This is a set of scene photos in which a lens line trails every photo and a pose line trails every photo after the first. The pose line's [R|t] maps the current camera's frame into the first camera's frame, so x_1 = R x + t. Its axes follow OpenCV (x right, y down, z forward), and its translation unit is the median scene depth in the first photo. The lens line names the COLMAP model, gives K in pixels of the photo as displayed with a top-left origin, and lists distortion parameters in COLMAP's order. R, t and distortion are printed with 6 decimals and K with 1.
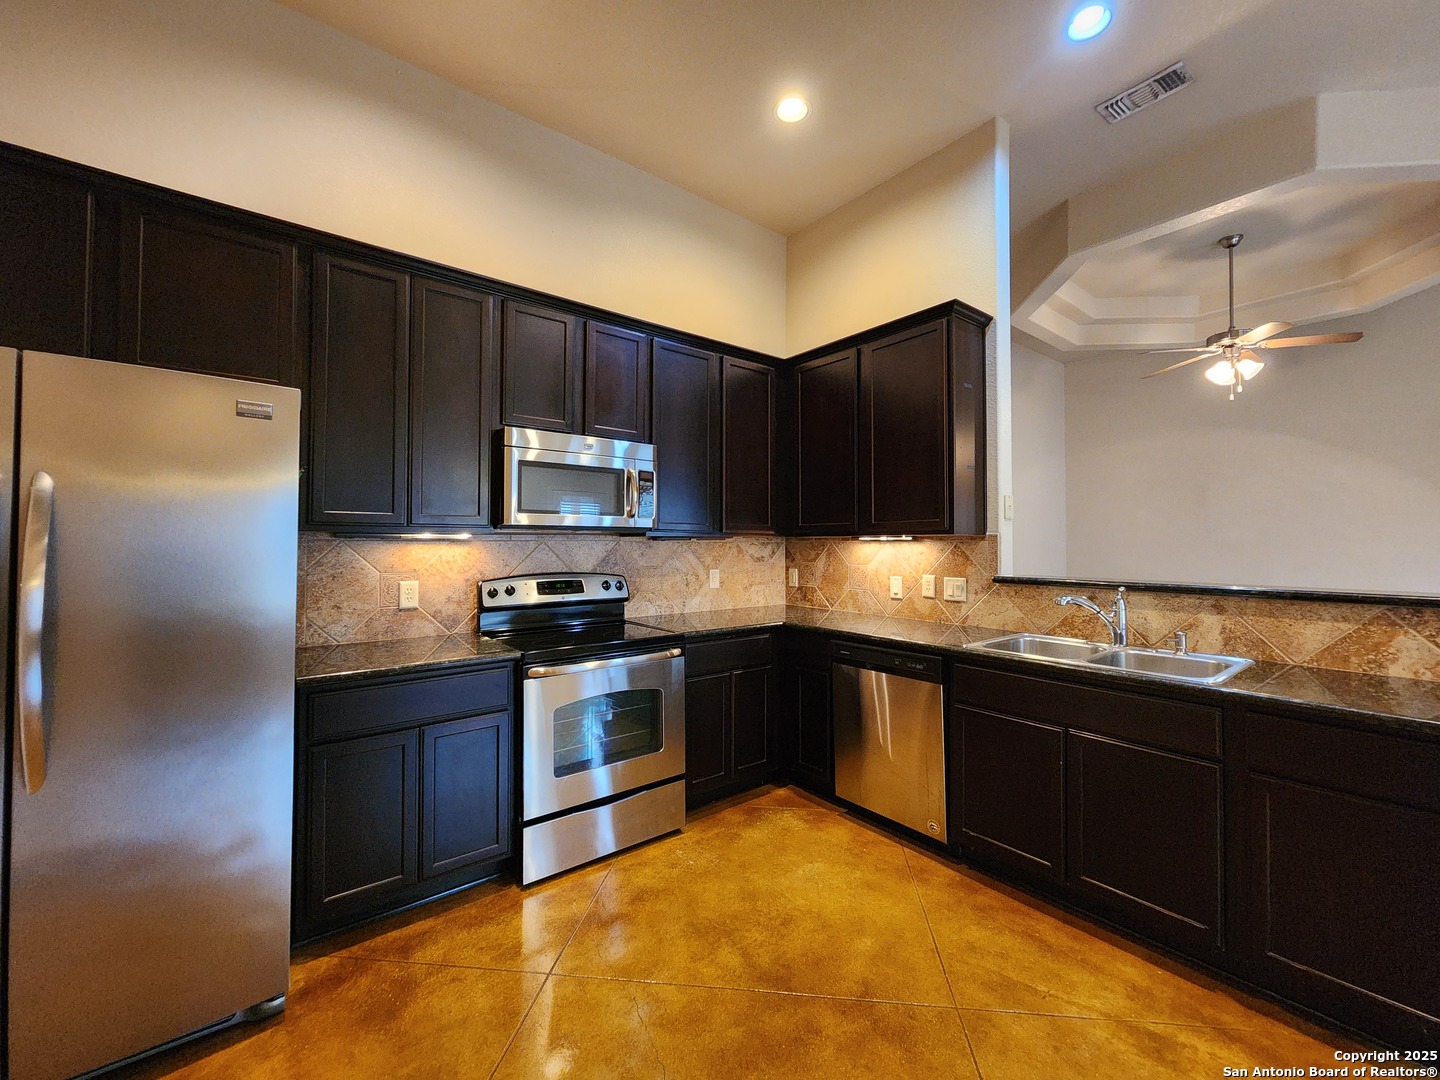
lens RADIAL K [[584.5, 0, 733.4], [0, 584.5, 534.6], [0, 0, 1]] dist [0.007940, -0.003881]
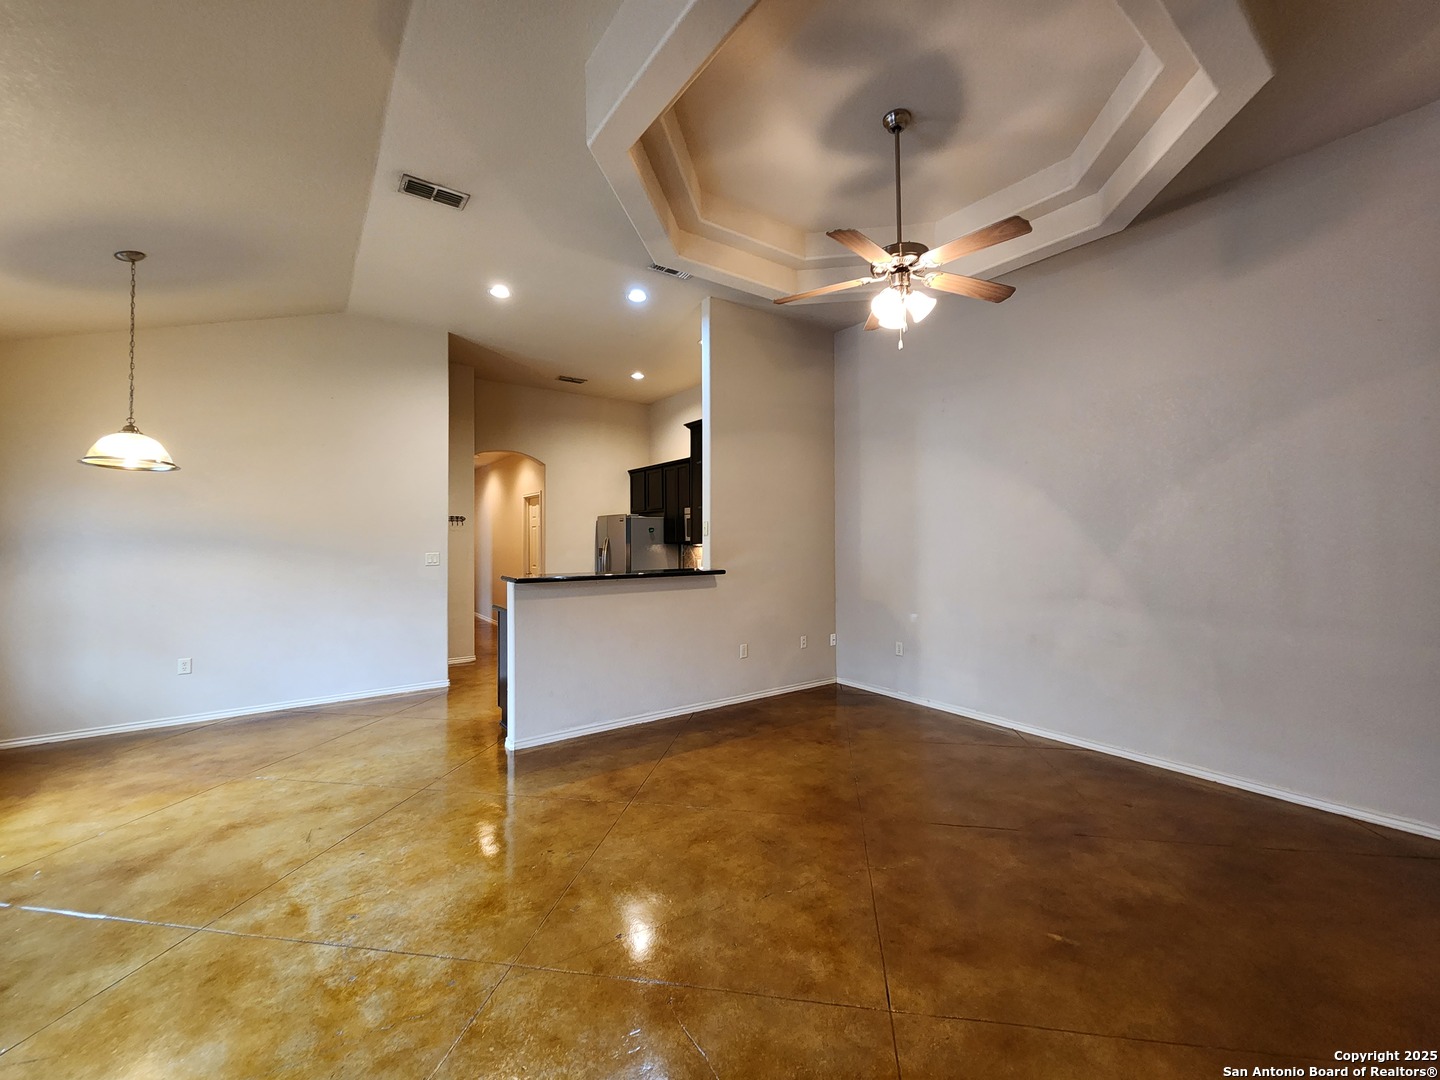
lens RADIAL K [[584.5, 0, 733.4], [0, 584.5, 534.6], [0, 0, 1]] dist [0.007940, -0.003881]
pose [[-0.041170, -0.013553, -0.999060, 2.204818], [0.019741, 0.999702, -0.014375, -0.002179], [0.998957, -0.020314, -0.040891, 1.174843]]
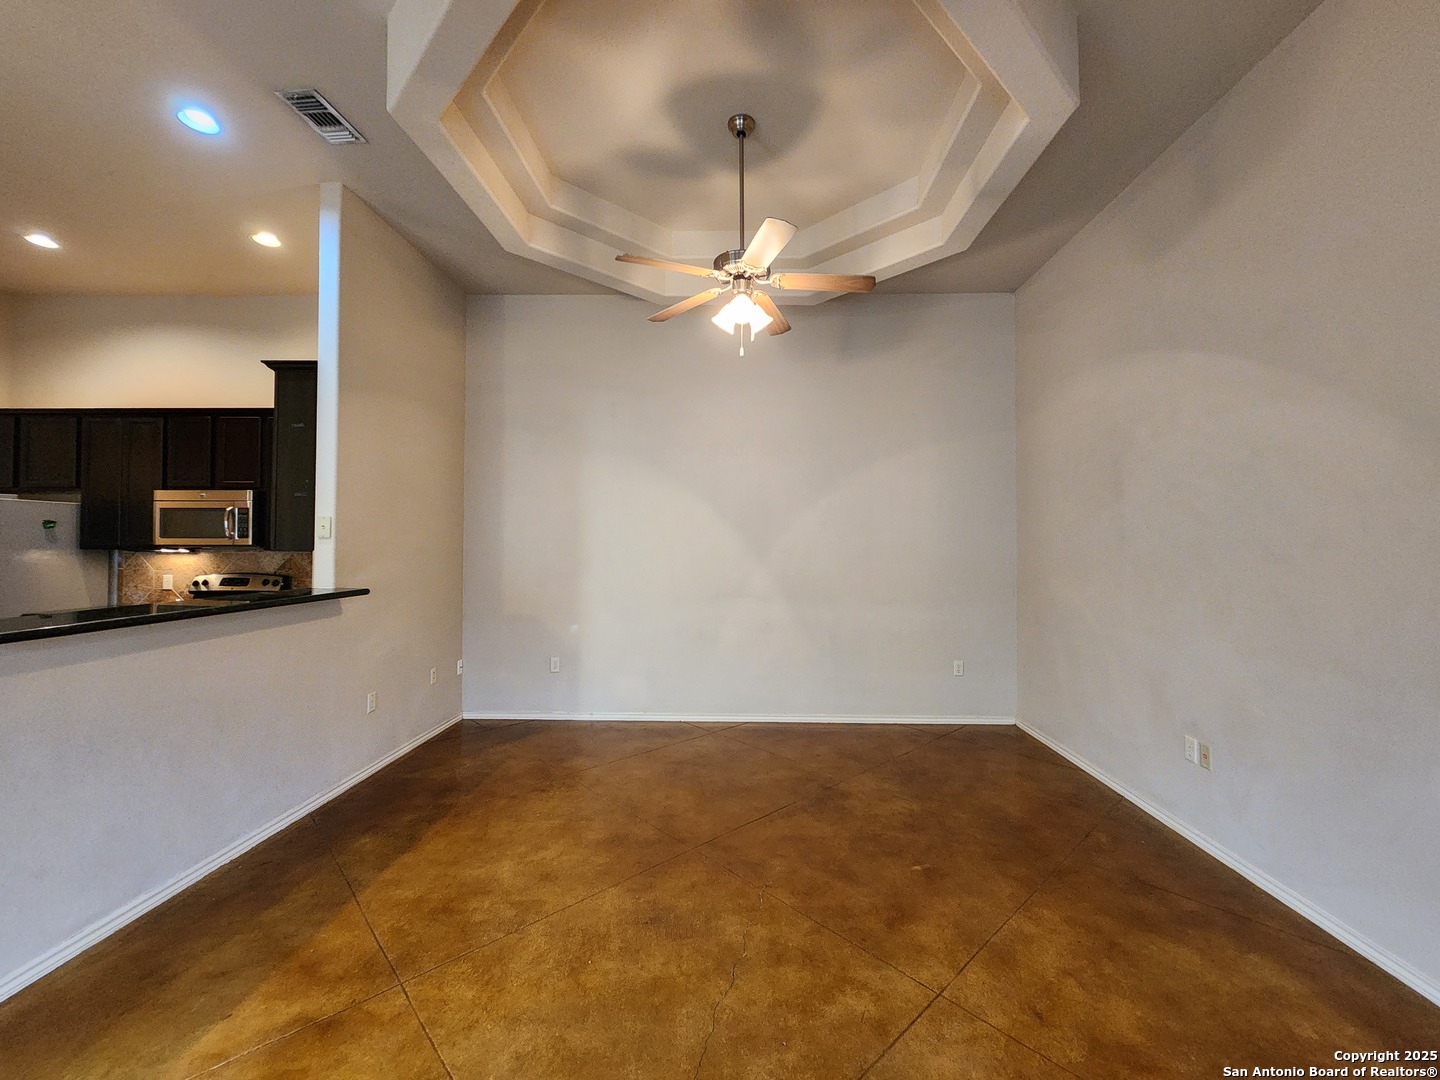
lens RADIAL K [[584.5, 0, 733.4], [0, 584.5, 534.6], [0, 0, 1]] dist [0.007940, -0.003881]
pose [[0.765348, -0.011314, -0.643517, 1.826441], [0.009039, 0.999936, -0.006830, -0.017402], [0.643553, -0.000589, 0.765402, 0.658135]]
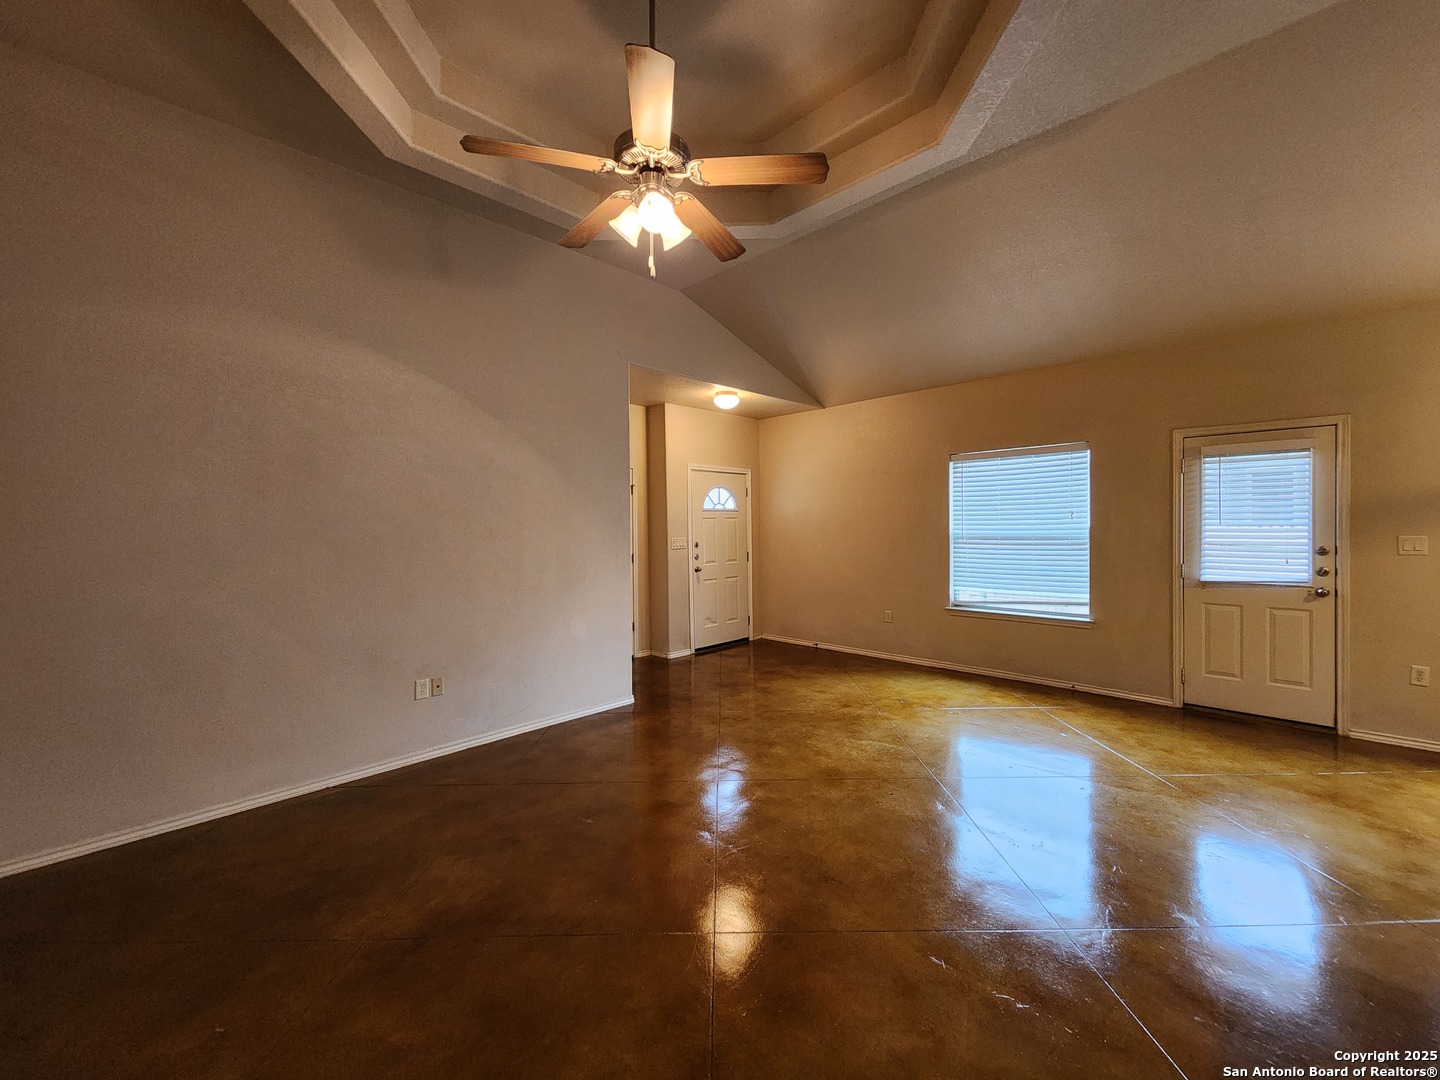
lens RADIAL K [[584.5, 0, 733.4], [0, 584.5, 534.6], [0, 0, 1]] dist [0.007940, -0.003881]
pose [[-0.124167, -0.016214, 0.992129, 0.452354], [-0.004873, 0.999864, 0.015730, -0.008677], [-0.992249, -0.002881, -0.124229, 1.413397]]
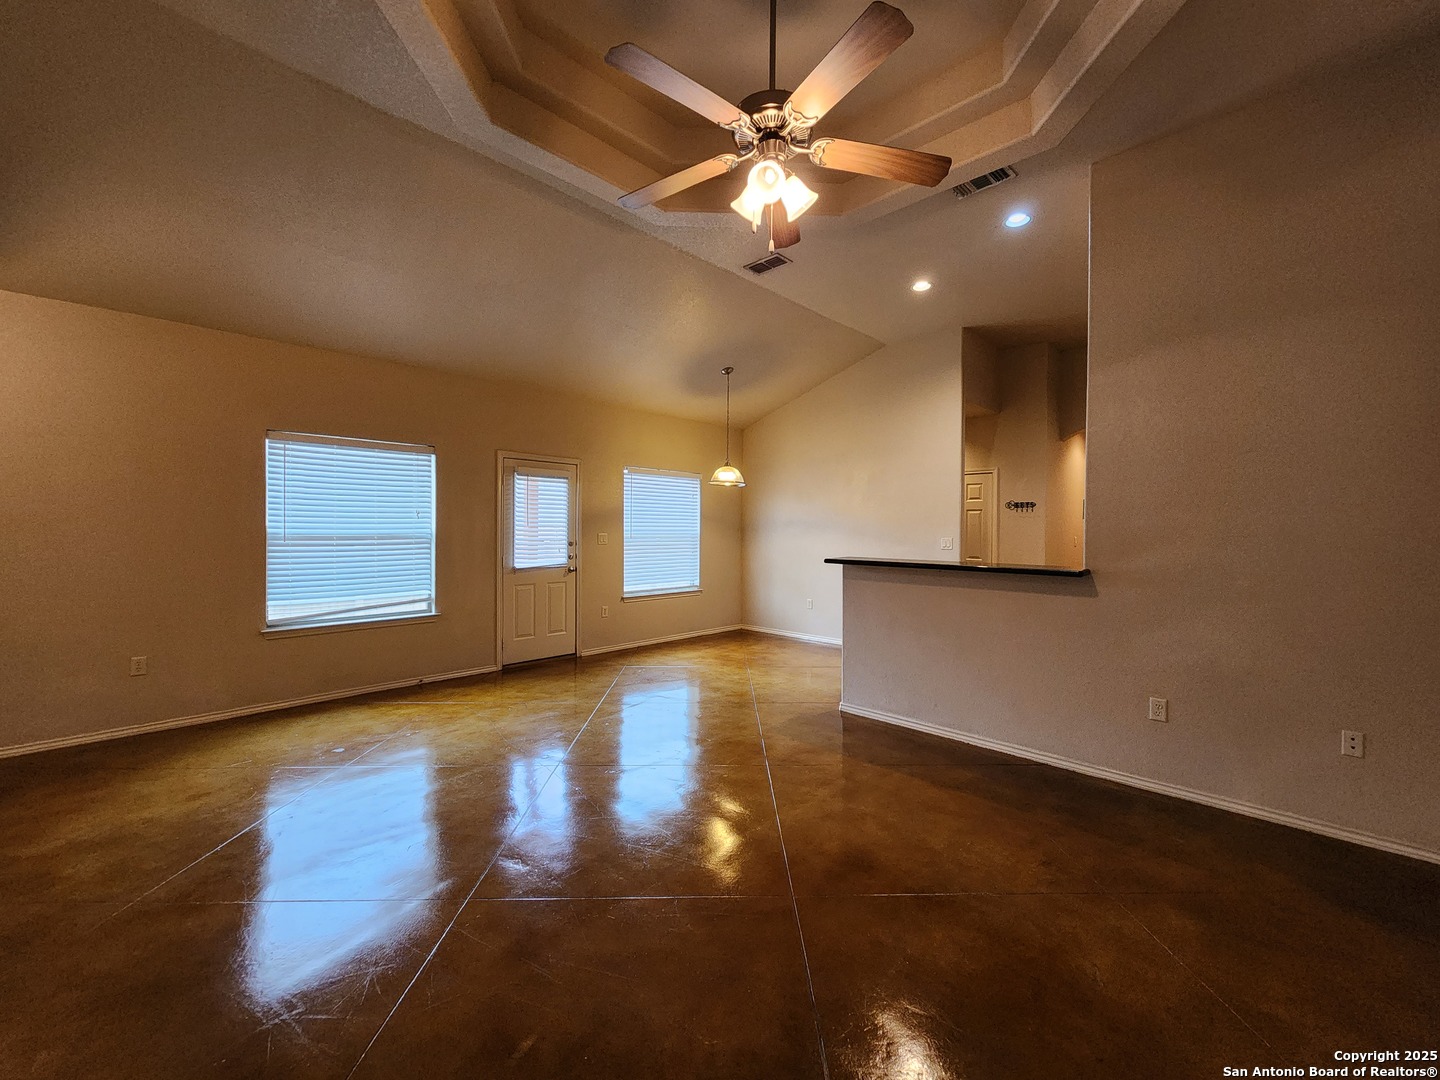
lens RADIAL K [[584.5, 0, 733.4], [0, 584.5, 534.6], [0, 0, 1]] dist [0.007940, -0.003881]
pose [[-0.989987, -0.009391, -0.140845, 1.345768], [-0.008786, 0.999949, -0.004910, 0.016466], [0.140884, -0.003623, -0.990019, 2.103398]]
